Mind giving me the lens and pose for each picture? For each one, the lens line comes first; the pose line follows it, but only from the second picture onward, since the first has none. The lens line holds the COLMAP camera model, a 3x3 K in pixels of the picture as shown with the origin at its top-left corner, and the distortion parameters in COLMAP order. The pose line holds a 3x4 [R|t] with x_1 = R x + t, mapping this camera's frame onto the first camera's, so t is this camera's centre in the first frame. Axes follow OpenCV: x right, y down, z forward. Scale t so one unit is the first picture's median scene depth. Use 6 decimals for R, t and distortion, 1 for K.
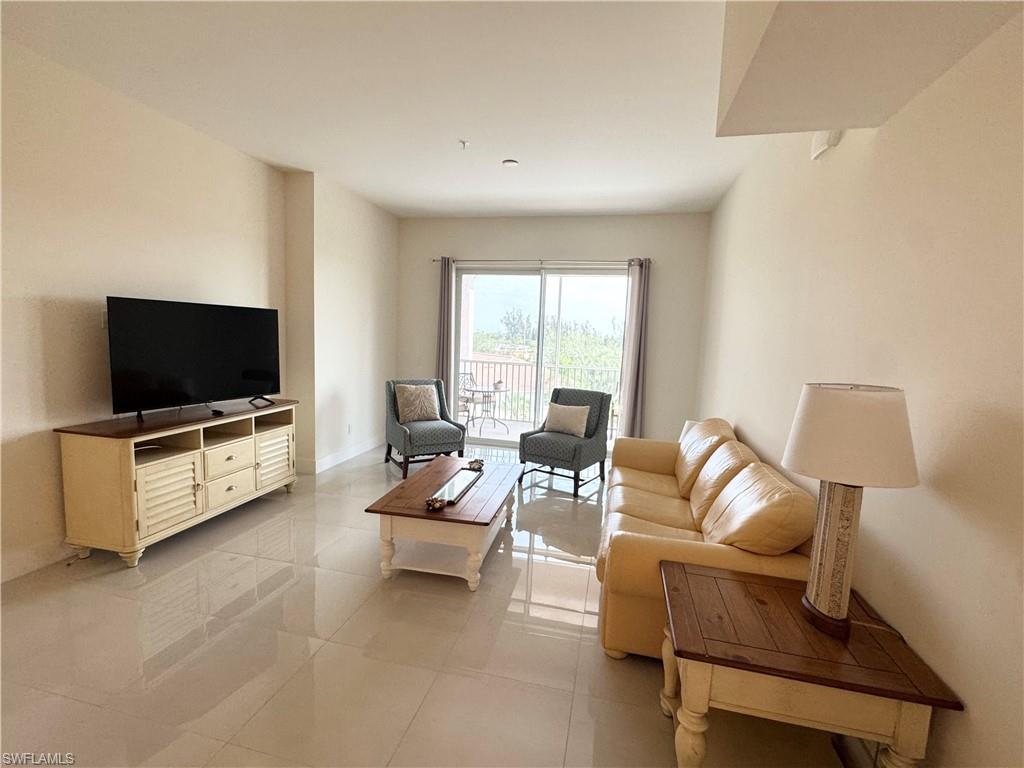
lens RADIAL K [[464.6, 0, 506.0], [0, 464.6, 388.6], [0, 0, 1]] dist [0.008748, 0.000514]
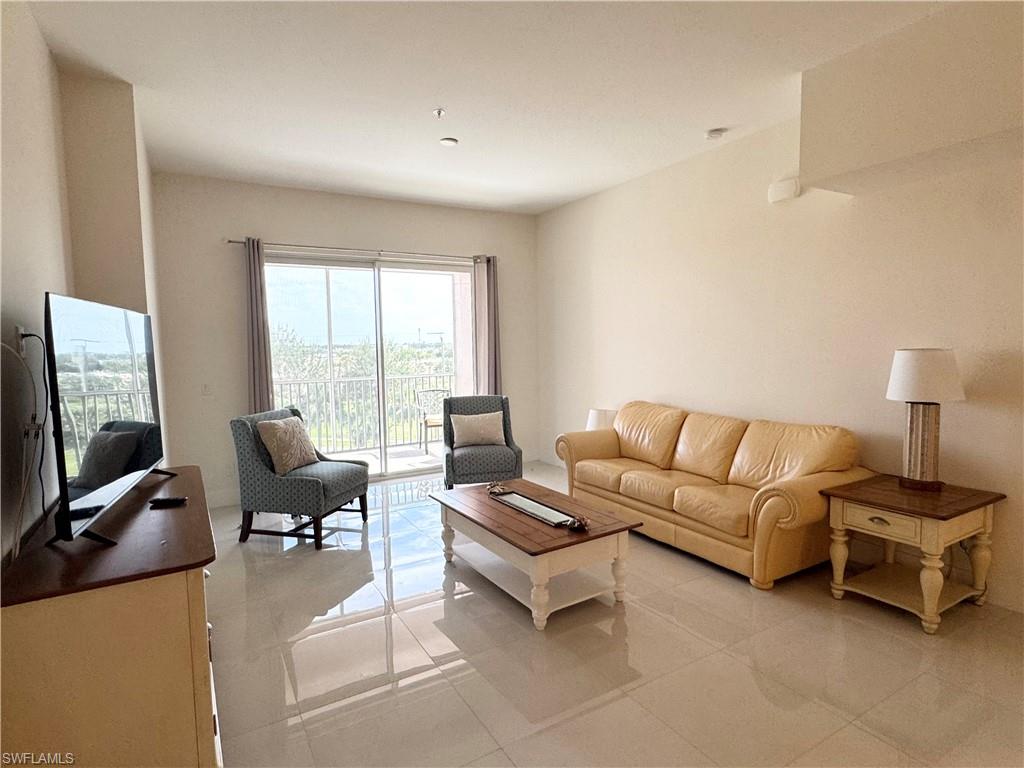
lens RADIAL K [[546.9, 0, 507.8], [0, 546.9, 389.5], [0, 0, 1]] dist [0.004536, 0.001218]
pose [[0.722877, -0.113748, 0.681550, -0.491673], [0.129476, 0.991184, 0.028097, -0.030205], [-0.678738, 0.067934, 0.731232, 0.156556]]
